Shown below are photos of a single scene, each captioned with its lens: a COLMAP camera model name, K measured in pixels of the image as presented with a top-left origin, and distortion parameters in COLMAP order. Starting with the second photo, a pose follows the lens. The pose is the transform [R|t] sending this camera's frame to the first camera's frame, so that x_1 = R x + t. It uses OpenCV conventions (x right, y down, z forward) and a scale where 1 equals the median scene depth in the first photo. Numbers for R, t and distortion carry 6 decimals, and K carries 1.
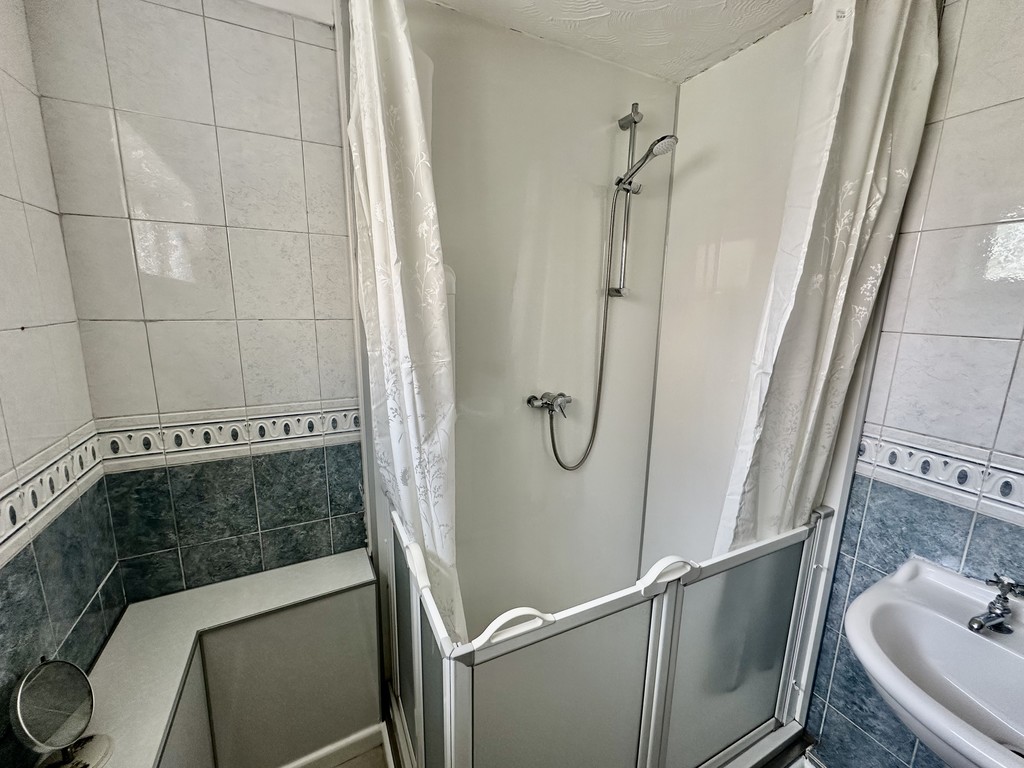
lens RADIAL K [[408.9, 0, 510.2], [0, 408.9, 383.1], [0, 0, 1]] dist [-0.000387, 0.000243]
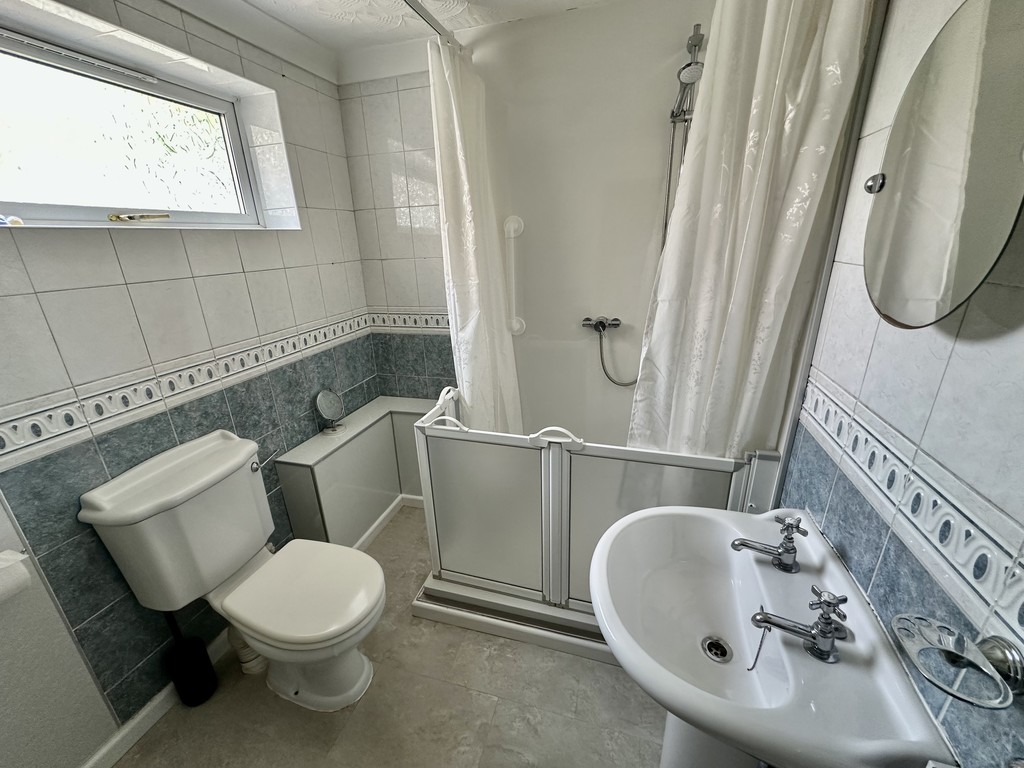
lens RADIAL K [[408.9, 0, 506.9], [0, 408.9, 385.2], [0, 0, 1]] dist [-0.000387, 0.000243]
pose [[0.729501, 0.189170, -0.657299, 0.986577], [-0.084862, 0.978600, 0.187456, 0.025876], [0.678694, -0.080970, 0.729944, -0.120871]]
